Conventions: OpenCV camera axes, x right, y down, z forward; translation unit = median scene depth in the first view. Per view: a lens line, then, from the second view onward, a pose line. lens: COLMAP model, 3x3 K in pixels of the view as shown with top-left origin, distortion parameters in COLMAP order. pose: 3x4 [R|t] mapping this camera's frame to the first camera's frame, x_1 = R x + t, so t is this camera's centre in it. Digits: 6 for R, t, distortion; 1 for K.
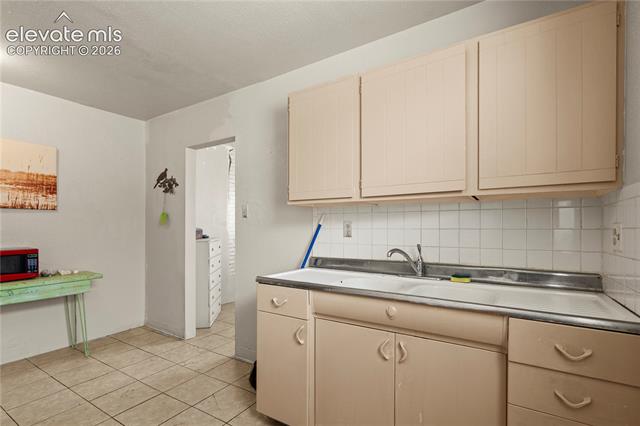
lens RADIAL K [[303.0, 0, 318.4], [0, 303.0, 228.3], [0, 0, 1]] dist [-0.008725, 0.001844]
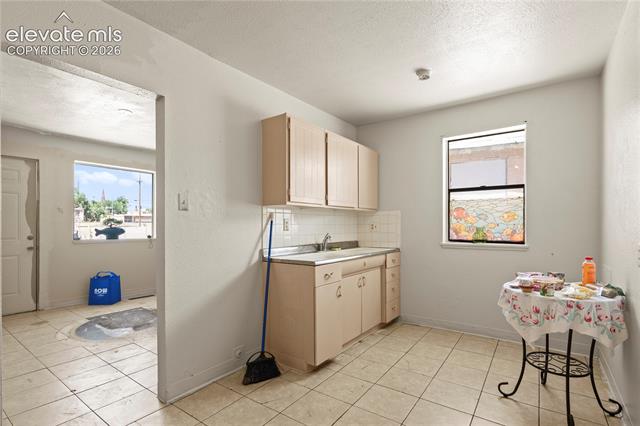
lens RADIAL K [[303.0, 0, 330.4], [0, 303.0, 228.6], [0, 0, 1]] dist [-0.008725, 0.001844]
pose [[0.052719, -0.008175, 0.998576, -1.238496], [0.008874, 0.999931, 0.007717, 0.010258], [-0.998570, 0.008454, 0.052788, 0.726918]]
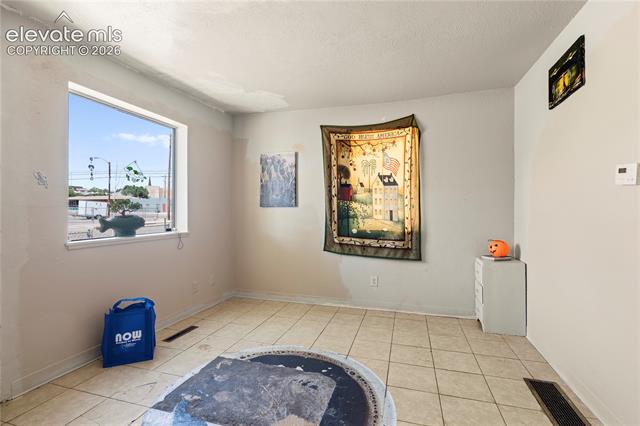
lens RADIAL K [[303.0, 0, 319.1], [0, 303.0, 210.7], [0, 0, 1]] dist [-0.008725, 0.001844]
pose [[-0.251602, -0.006422, 0.967809, -0.752374], [0.012733, 0.999869, 0.009945, -0.008244], [-0.967747, 0.014826, -0.251488, 1.559454]]
